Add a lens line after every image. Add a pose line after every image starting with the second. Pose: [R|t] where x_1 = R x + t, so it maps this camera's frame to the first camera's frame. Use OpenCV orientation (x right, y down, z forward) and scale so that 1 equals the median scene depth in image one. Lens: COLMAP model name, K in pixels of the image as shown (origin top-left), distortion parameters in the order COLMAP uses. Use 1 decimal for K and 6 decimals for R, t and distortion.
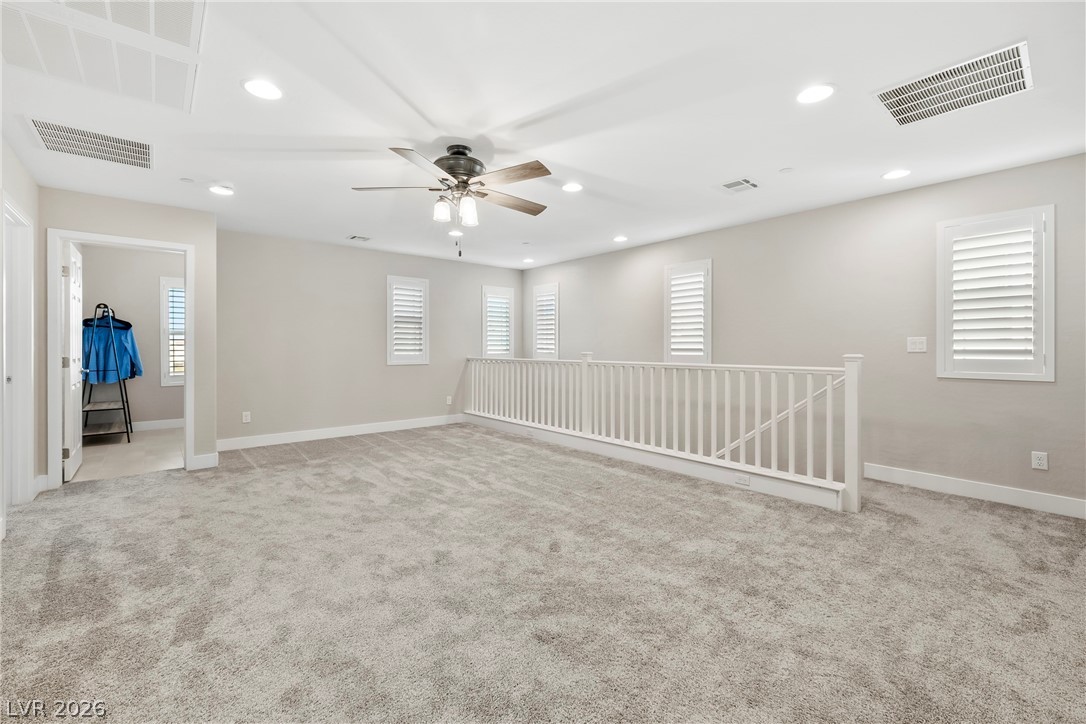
lens RADIAL K [[459.1, 0, 542.8], [0, 459.1, 351.9], [0, 0, 1]] dist [-0.003914, -0.000199]
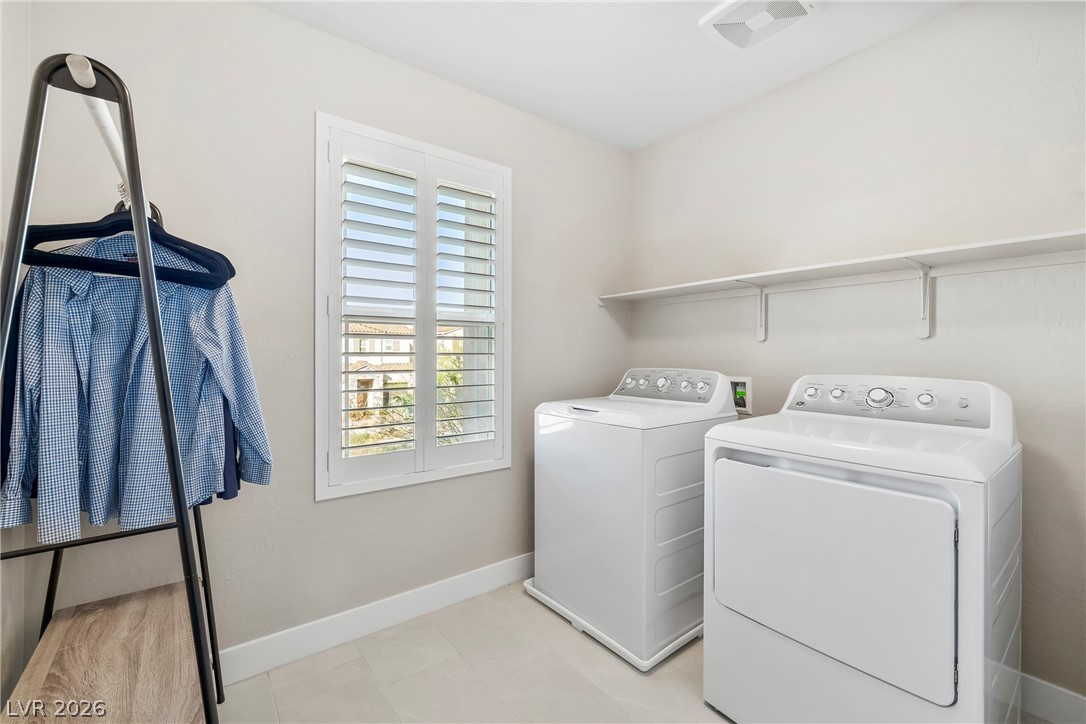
lens RADIAL K [[459.1, 0, 541.6], [0, 459.1, 359.5], [0, 0, 1]] dist [-0.003914, -0.000199]
pose [[0.999067, 0.000572, -0.043176, -0.734117], [-0.000941, 0.999963, -0.008518, -0.010019], [0.043169, 0.008551, 0.999031, 0.778361]]
